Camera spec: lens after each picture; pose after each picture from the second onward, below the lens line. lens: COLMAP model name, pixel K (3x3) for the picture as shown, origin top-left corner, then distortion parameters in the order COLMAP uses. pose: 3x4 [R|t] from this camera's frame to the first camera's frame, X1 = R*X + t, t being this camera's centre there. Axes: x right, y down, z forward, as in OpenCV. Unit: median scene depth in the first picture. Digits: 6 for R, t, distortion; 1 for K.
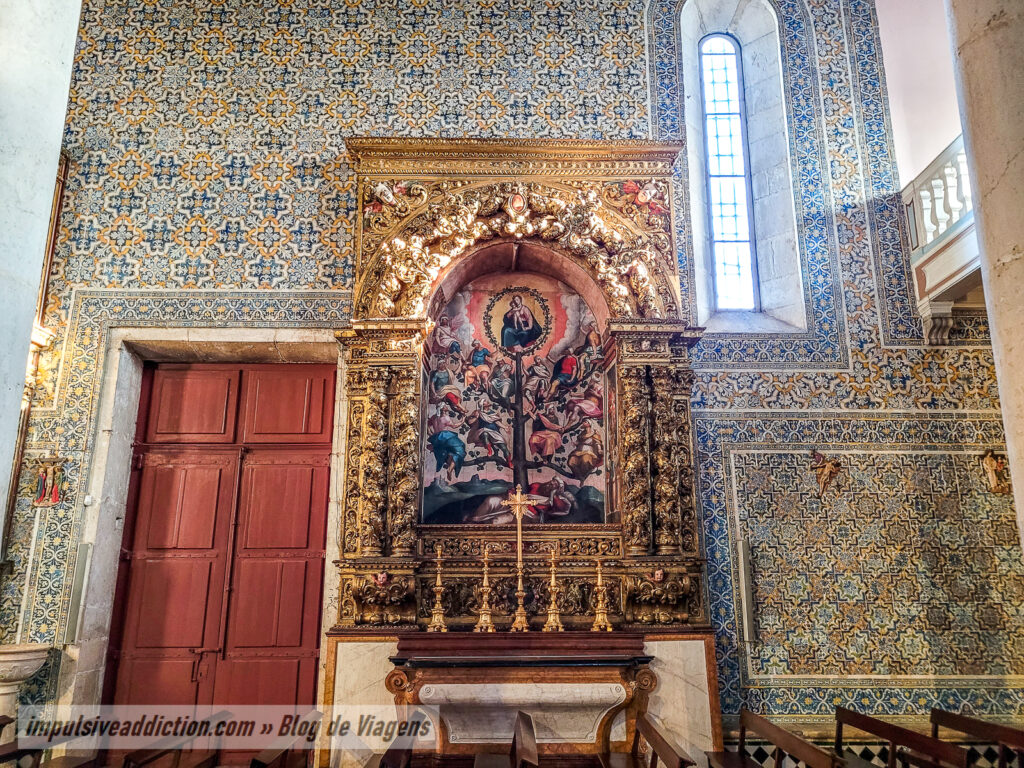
lens RADIAL K [[775.7, 0, 507.0], [0, 775.7, 381.9], [0, 0, 1]] dist [0.065062, -0.056208]
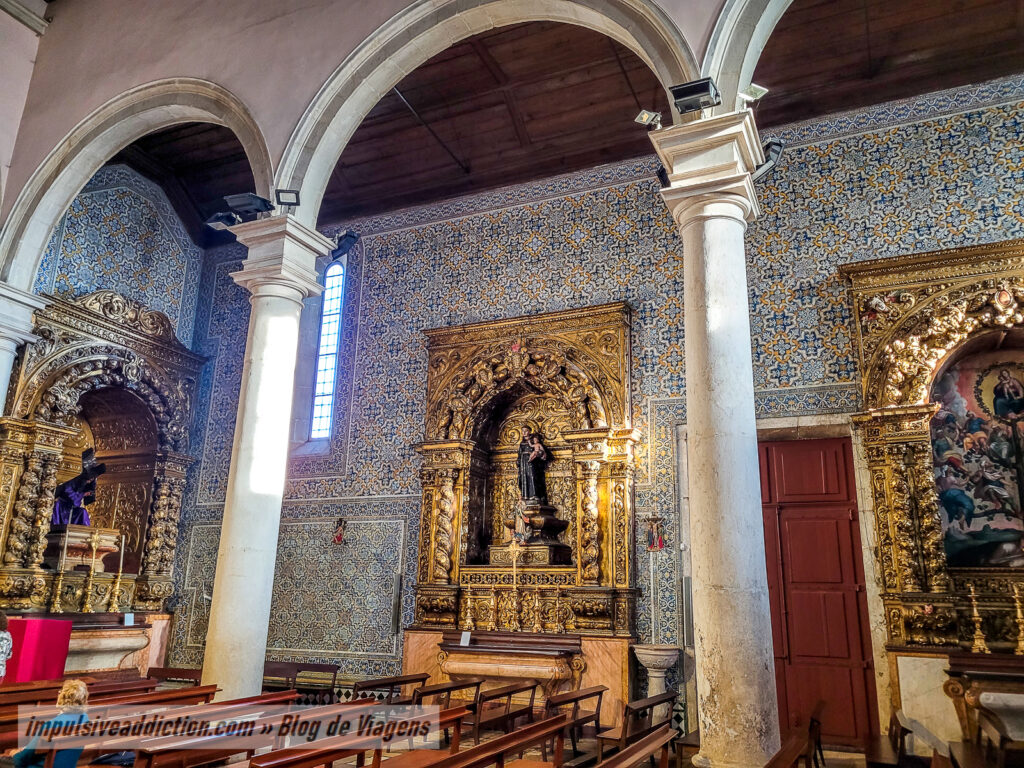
lens RADIAL K [[775.7, 0, 514.9], [0, 775.7, 388.0], [0, 0, 1]] dist [0.065062, -0.056208]
pose [[0.910368, -0.091126, -0.403641, -0.191764], [0.084470, 0.995835, -0.034306, -0.111154], [0.405086, -0.002865, 0.914274, -0.414418]]
